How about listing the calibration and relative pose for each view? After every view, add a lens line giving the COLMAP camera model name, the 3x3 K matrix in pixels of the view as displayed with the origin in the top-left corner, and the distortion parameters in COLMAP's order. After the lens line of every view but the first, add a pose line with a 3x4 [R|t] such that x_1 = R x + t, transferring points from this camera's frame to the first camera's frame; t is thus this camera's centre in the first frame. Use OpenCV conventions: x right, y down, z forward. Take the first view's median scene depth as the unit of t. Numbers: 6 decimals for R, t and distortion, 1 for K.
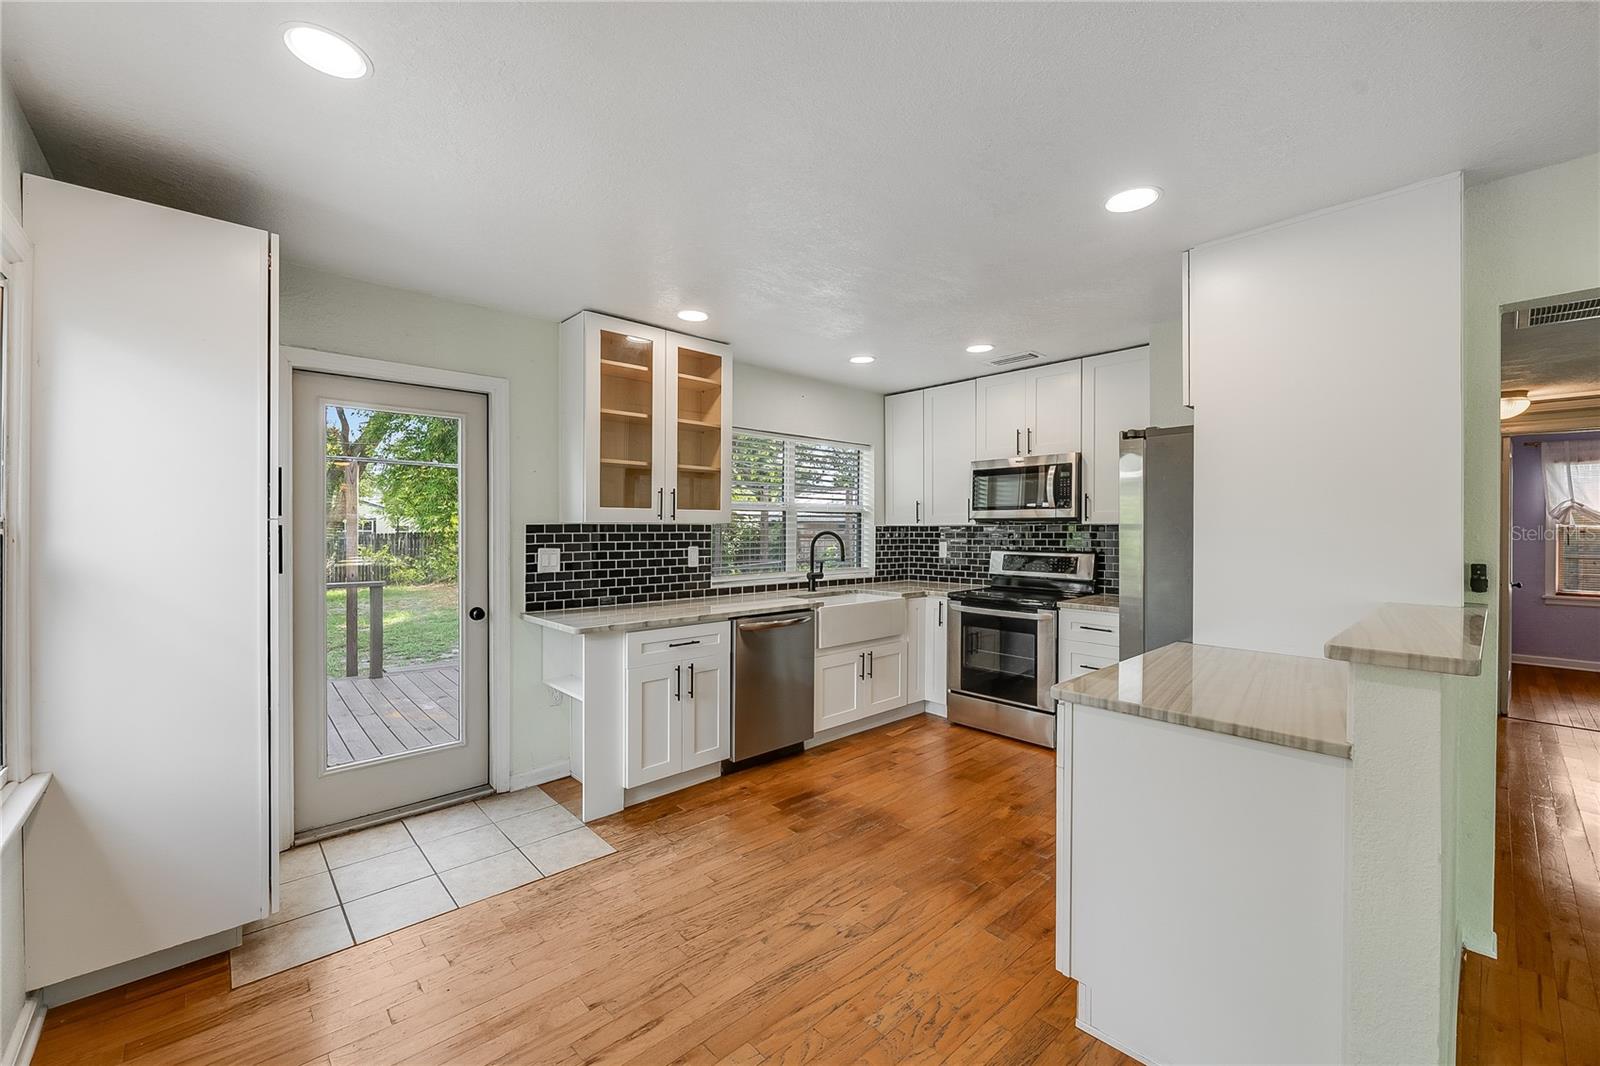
lens RADIAL K [[636.1, 0, 798.3], [0, 636.1, 529.9], [0, 0, 1]] dist [0.002506, -0.003181]
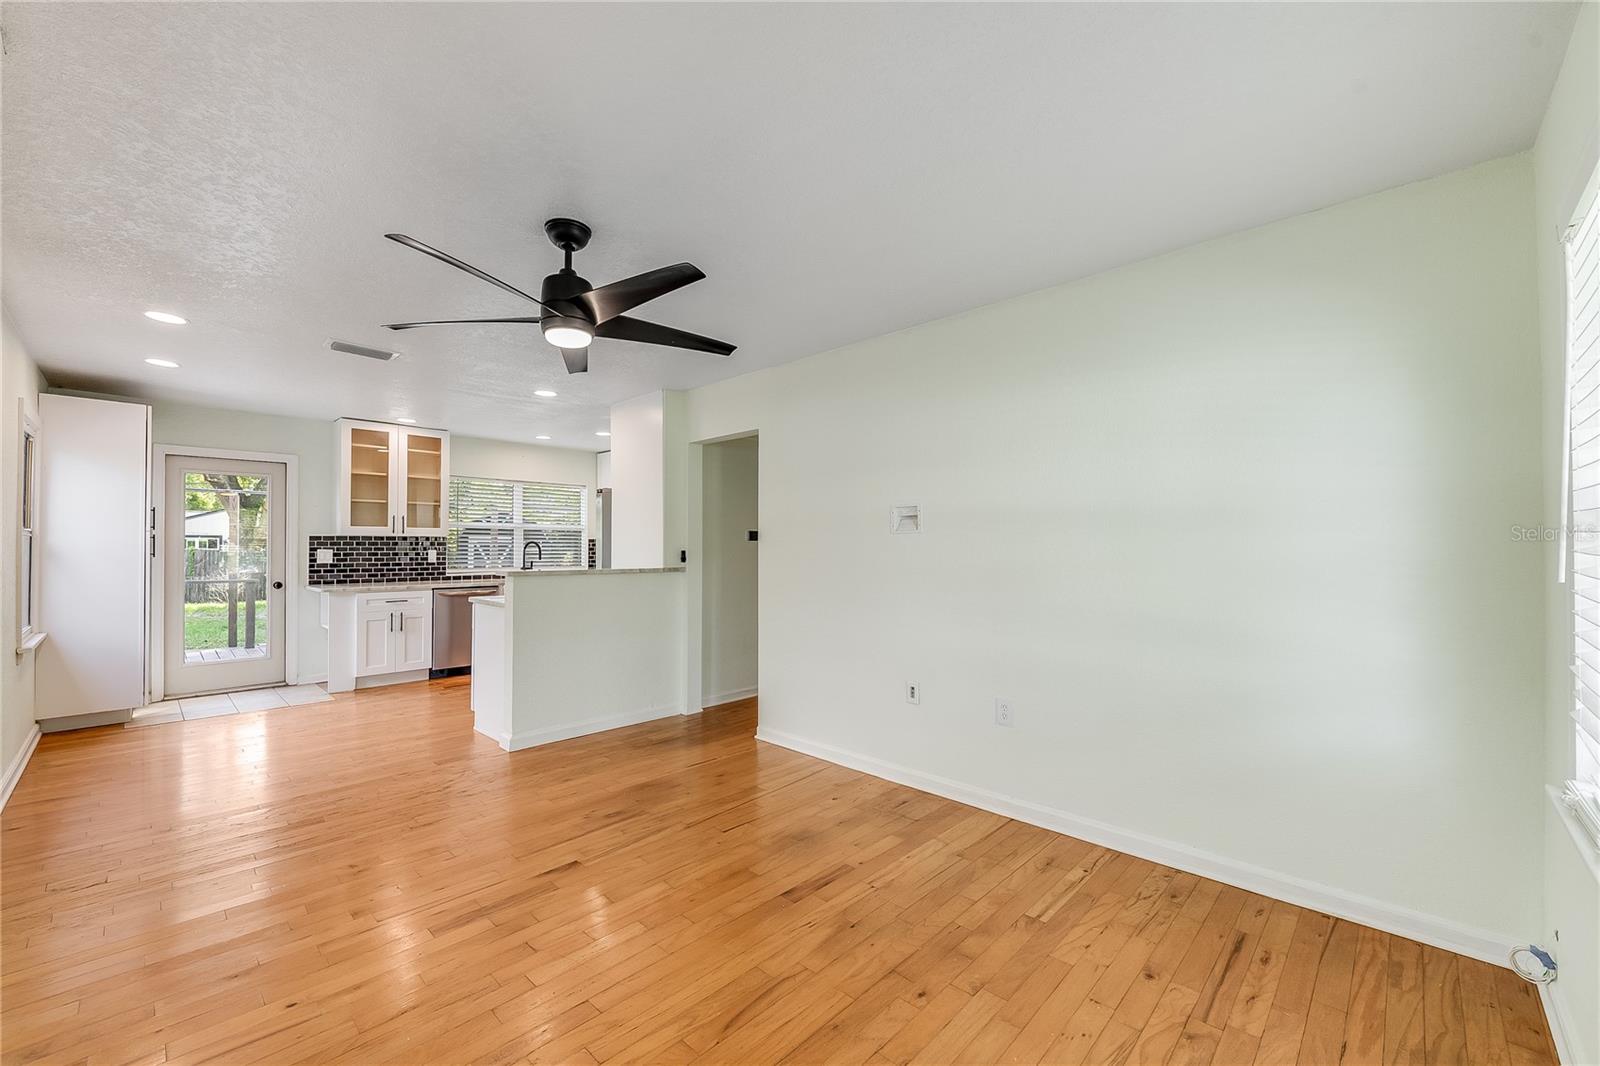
lens RADIAL K [[634.4, 0, 799.3], [0, 634.4, 540.1], [0, 0, 1]] dist [-0.001924, -0.000706]
pose [[0.997890, 0.000100, 0.064923, 0.730280], [0.000825, 0.999898, -0.014228, 0.026504], [-0.064918, 0.014251, 0.997789, -0.759439]]
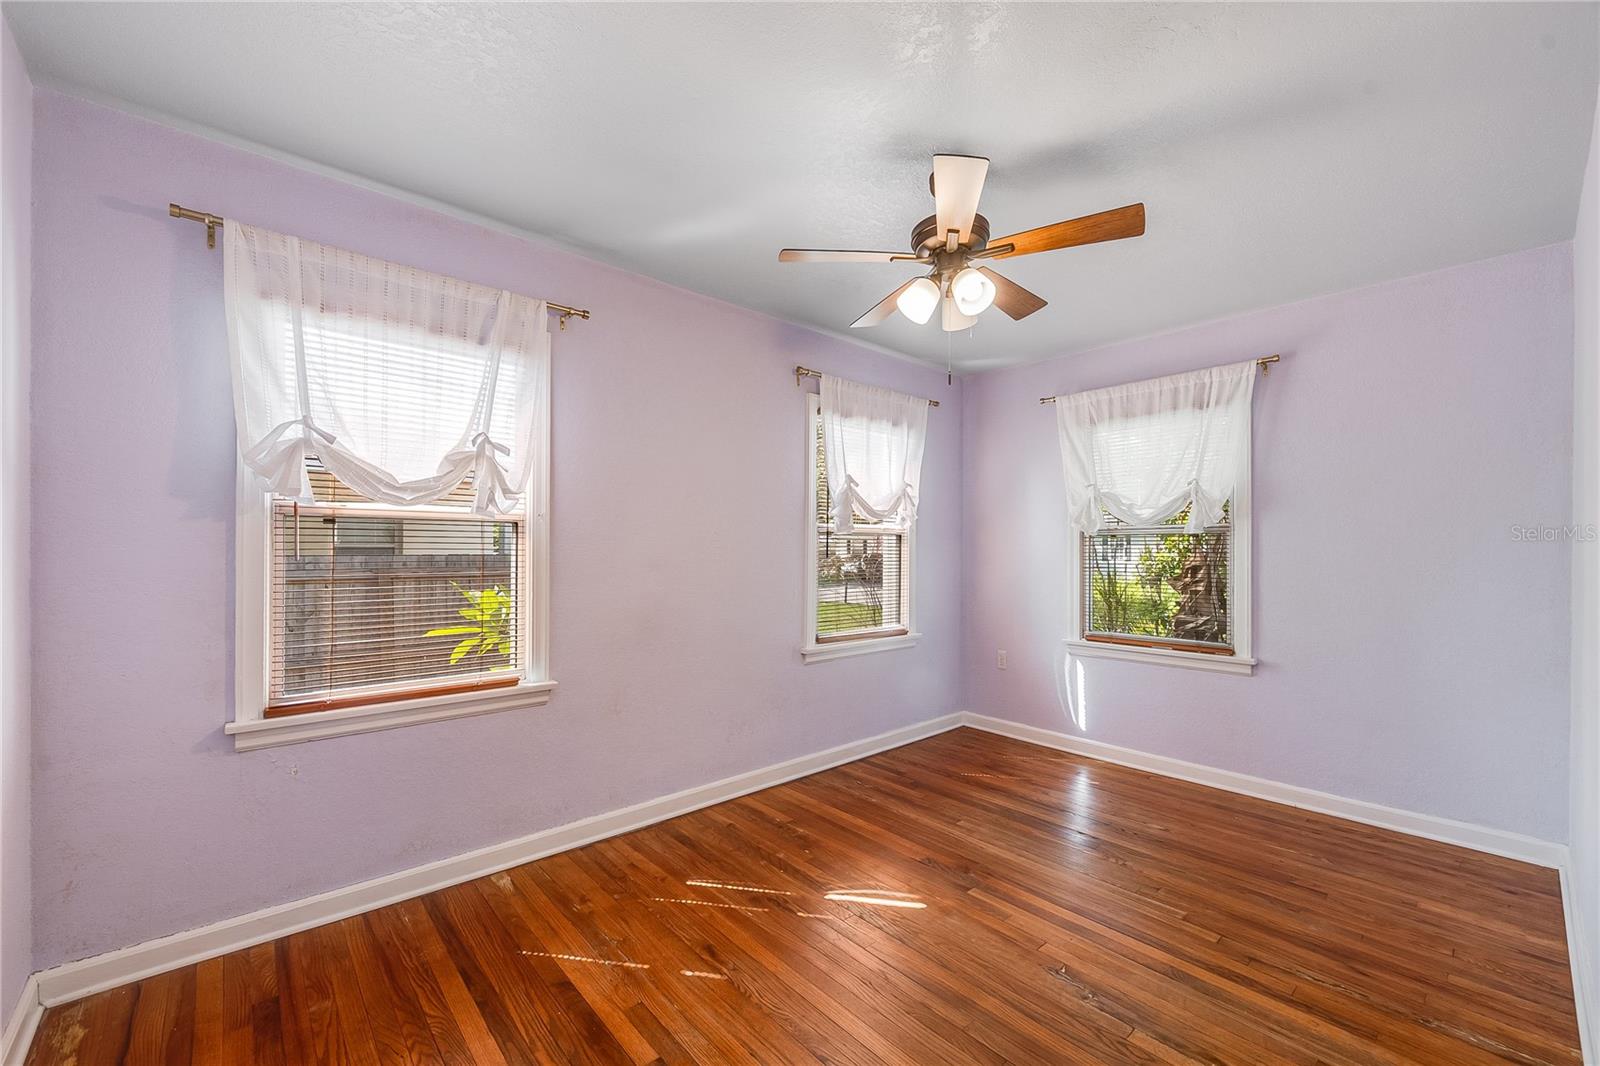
lens RADIAL K [[637.9, 0, 799.5], [0, 637.9, 550.7], [0, 0, 1]] dist [-0.001751, -0.000529]
pose [[0.017782, 0.000176, 0.999842, 1.450853], [-0.001929, 0.999998, -0.000141, 0.030656], [-0.999840, -0.001927, 0.017783, 1.196626]]
